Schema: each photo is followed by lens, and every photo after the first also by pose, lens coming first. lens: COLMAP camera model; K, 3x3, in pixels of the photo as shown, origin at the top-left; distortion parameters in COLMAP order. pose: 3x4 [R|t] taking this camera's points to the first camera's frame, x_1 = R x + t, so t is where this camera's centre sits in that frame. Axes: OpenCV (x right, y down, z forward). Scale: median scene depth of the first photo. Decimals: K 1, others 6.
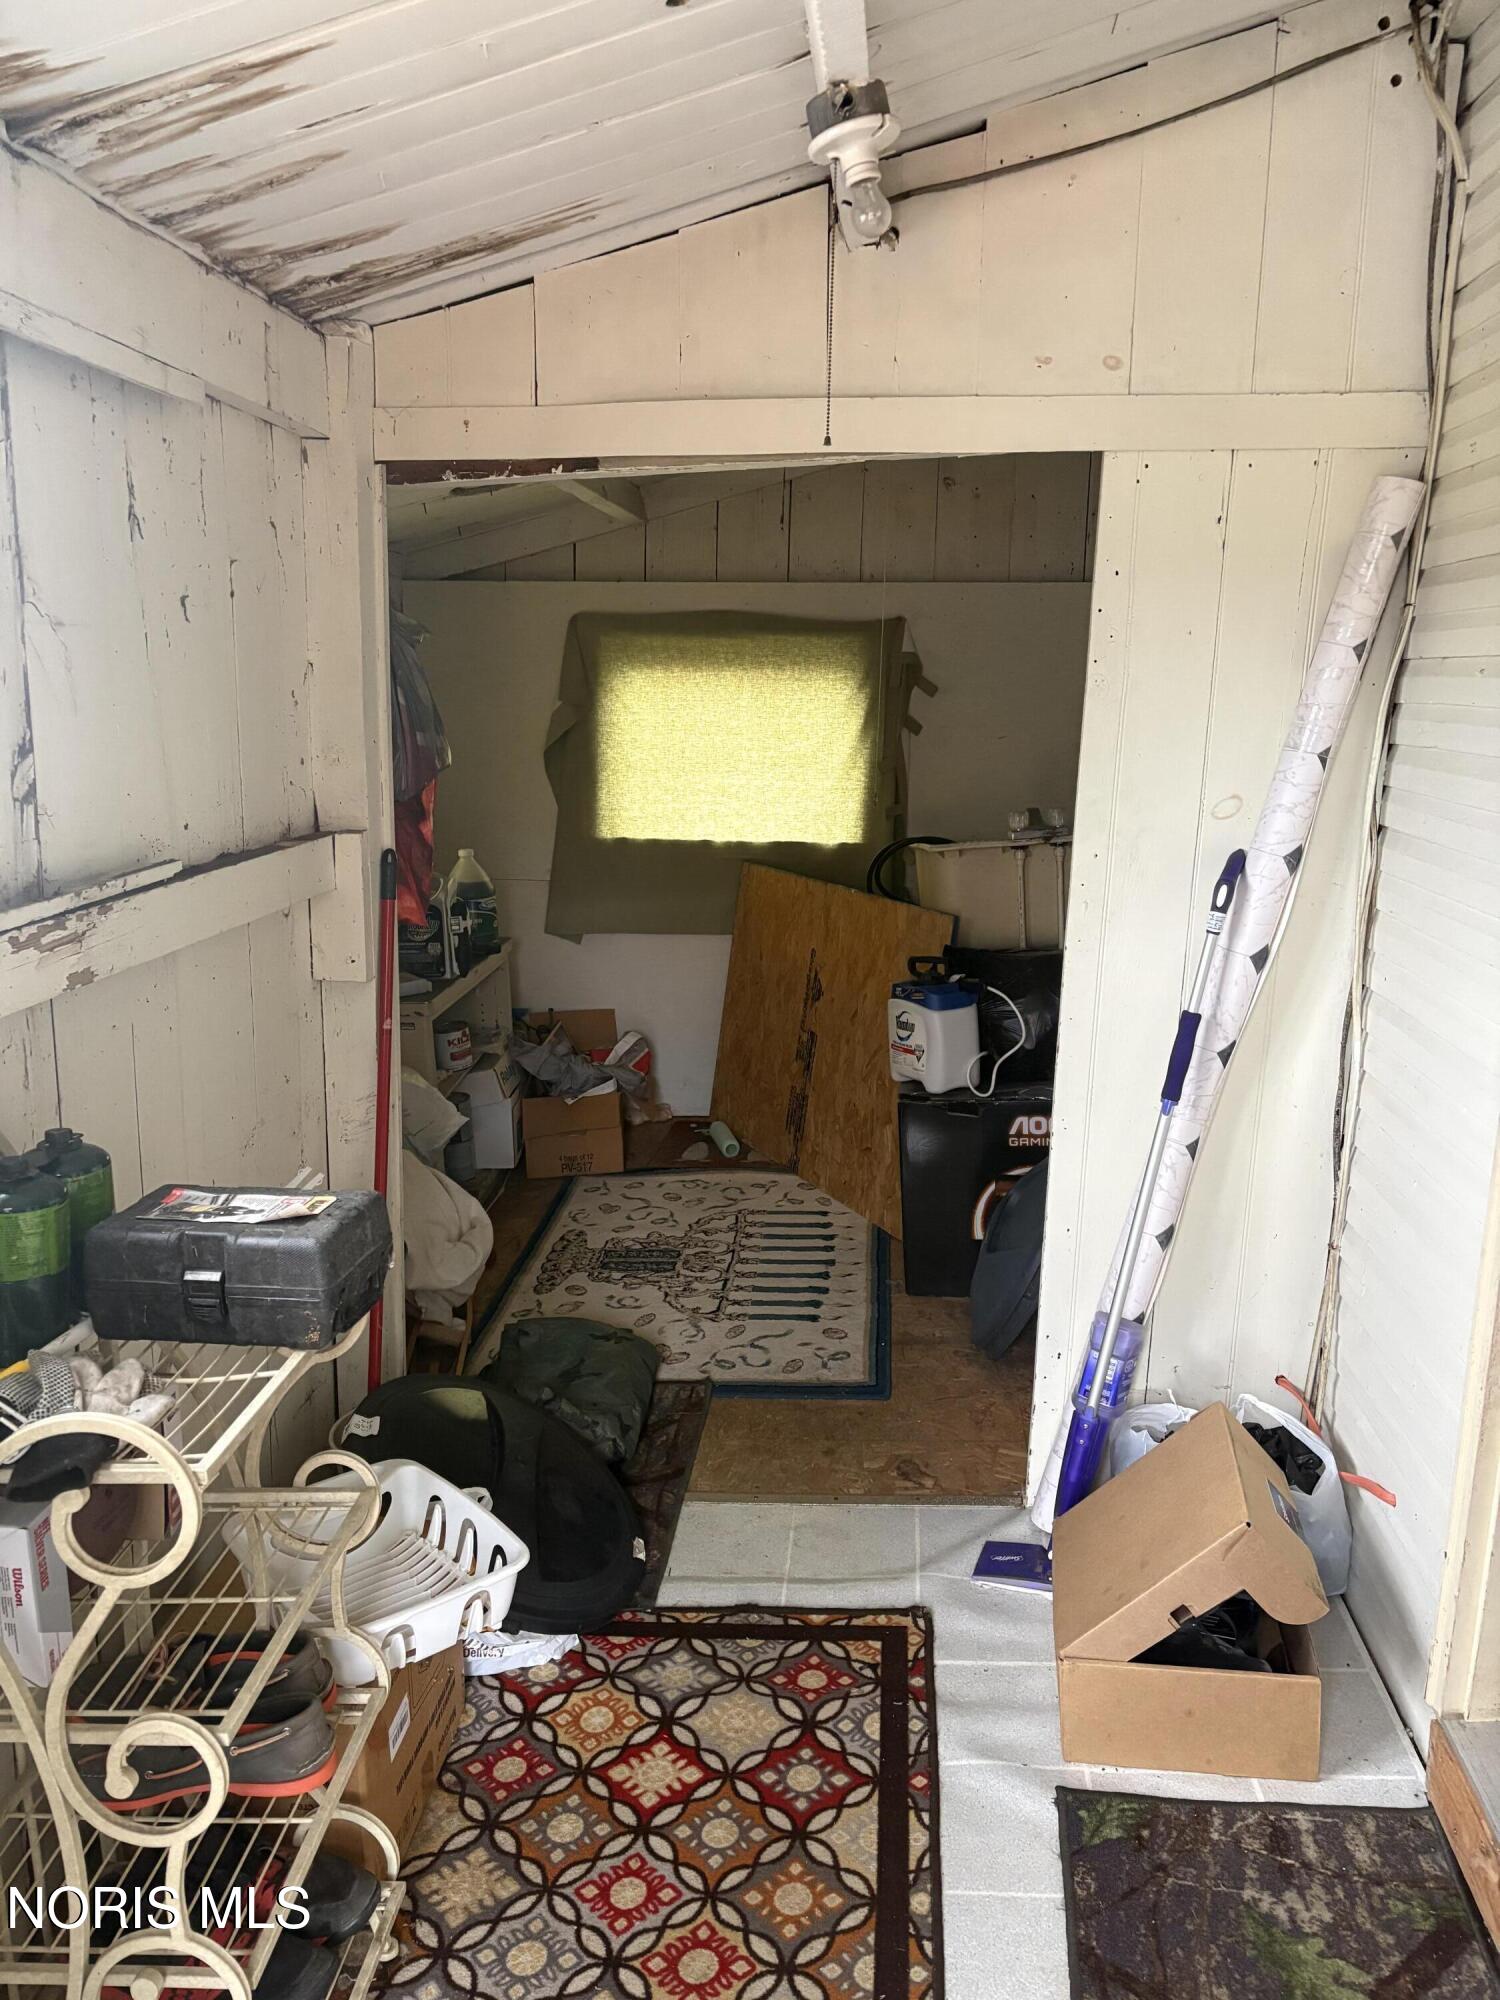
lens RADIAL K [[1516.5, 0, 744.5], [0, 1516.5, 997.8], [0, 0, 1]] dist [0.242958, -0.000181]
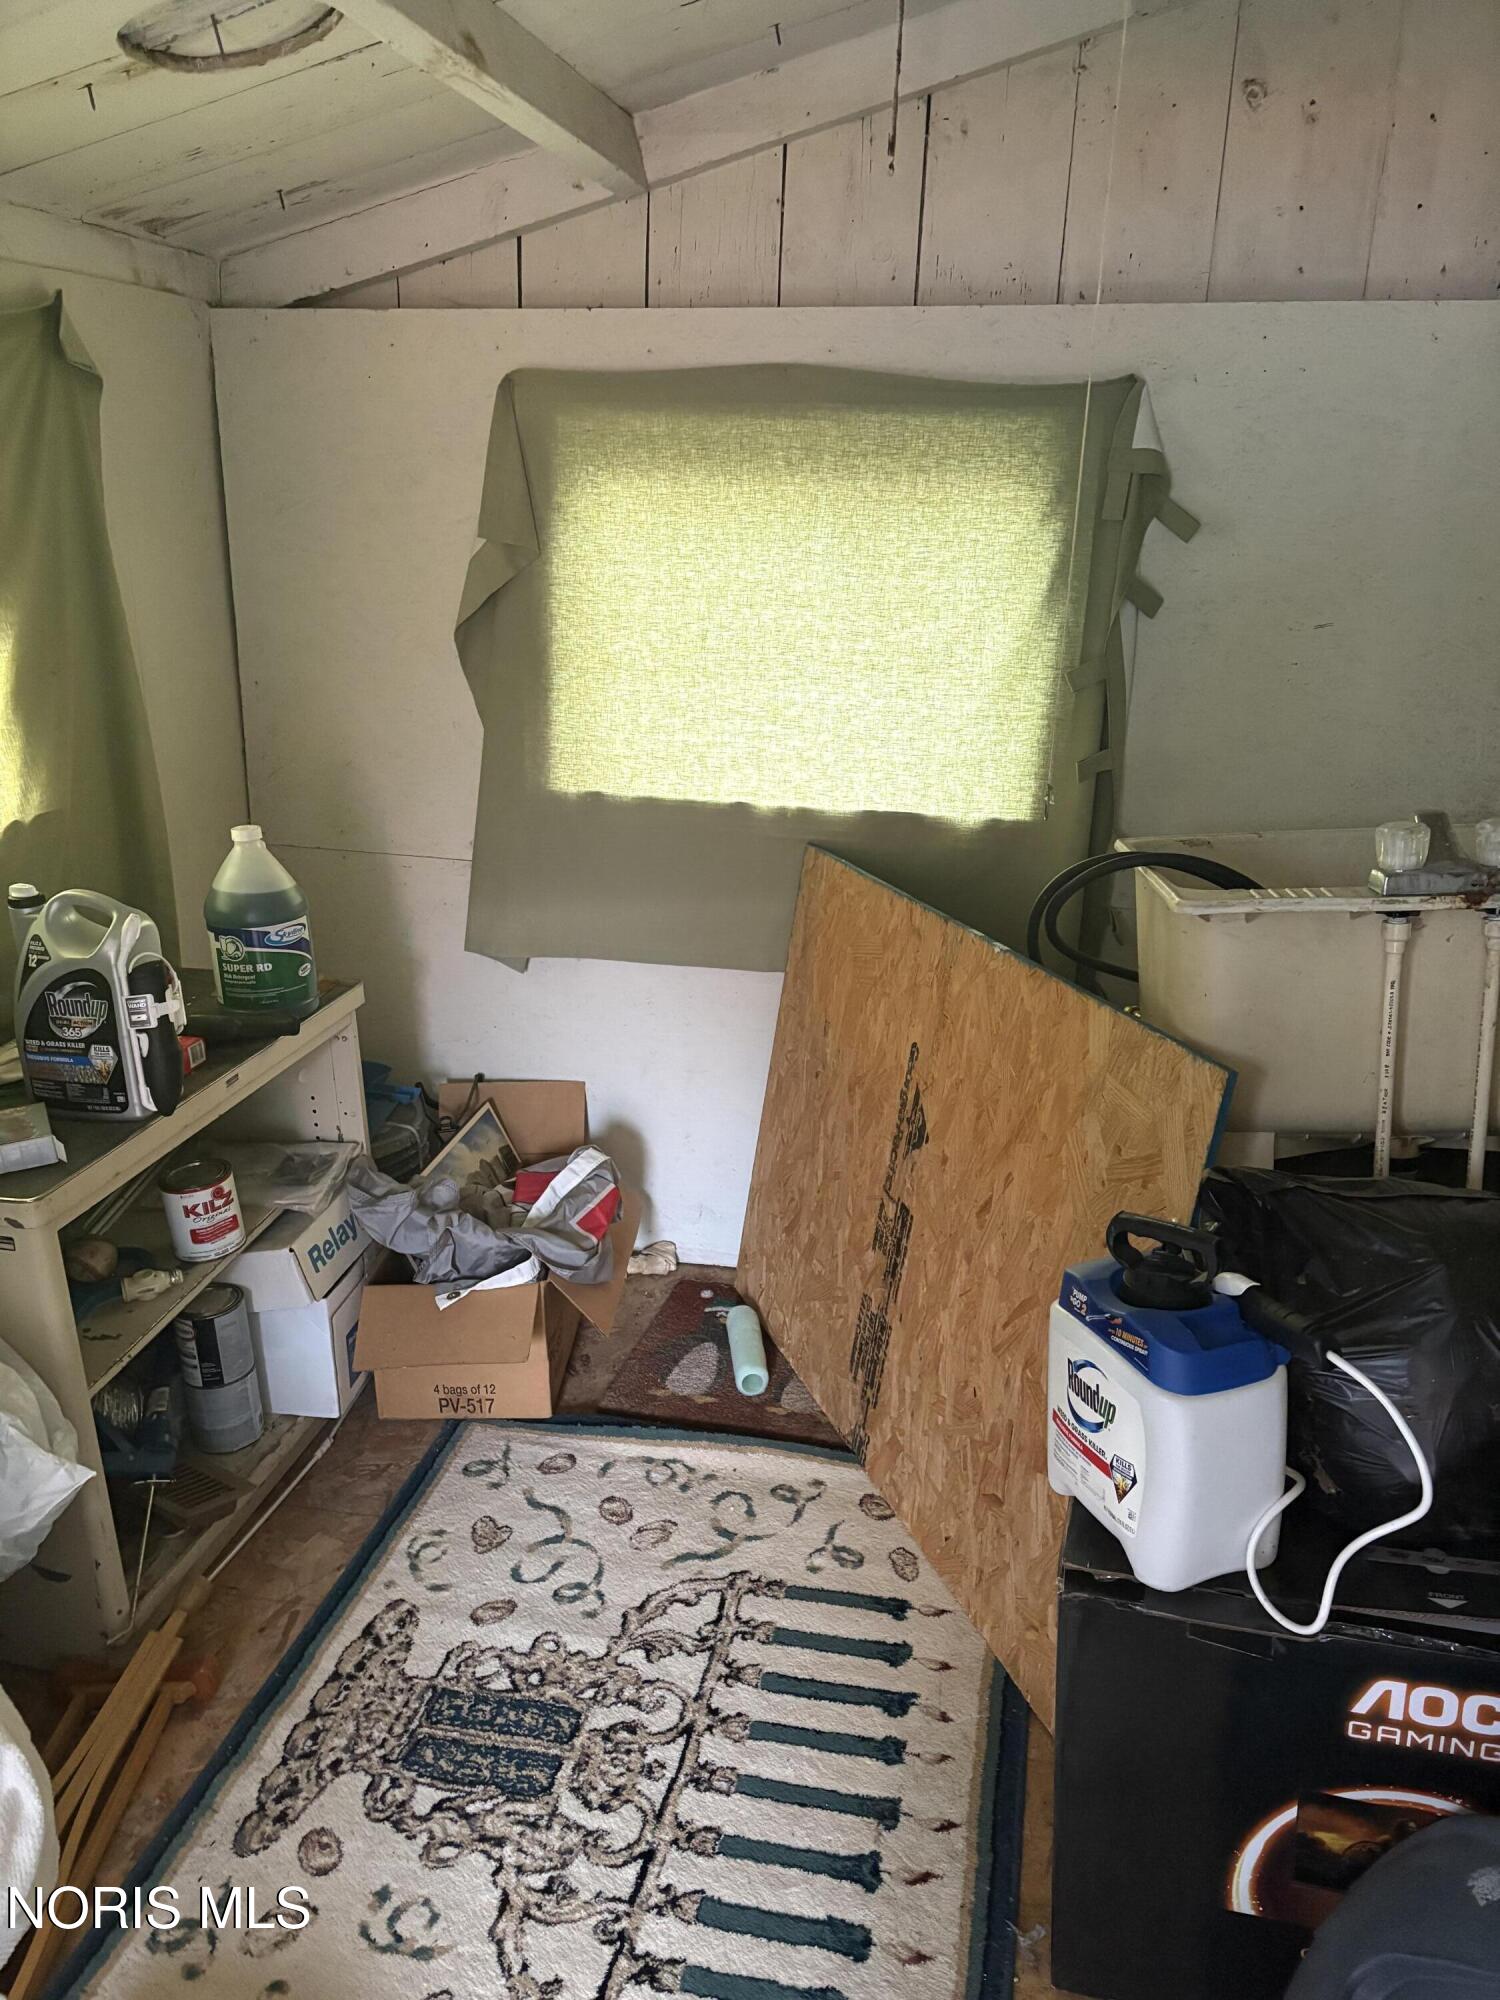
lens RADIAL K [[1522.5, 0, 742.9], [0, 1522.5, 1028.9], [0, 0, 1]] dist [0.069749, -0.070742]
pose [[0.992080, 0.053697, -0.113551, 0.045213], [-0.040859, 0.992810, 0.112510, -0.091465], [0.118776, -0.106979, 0.987141, 0.486722]]
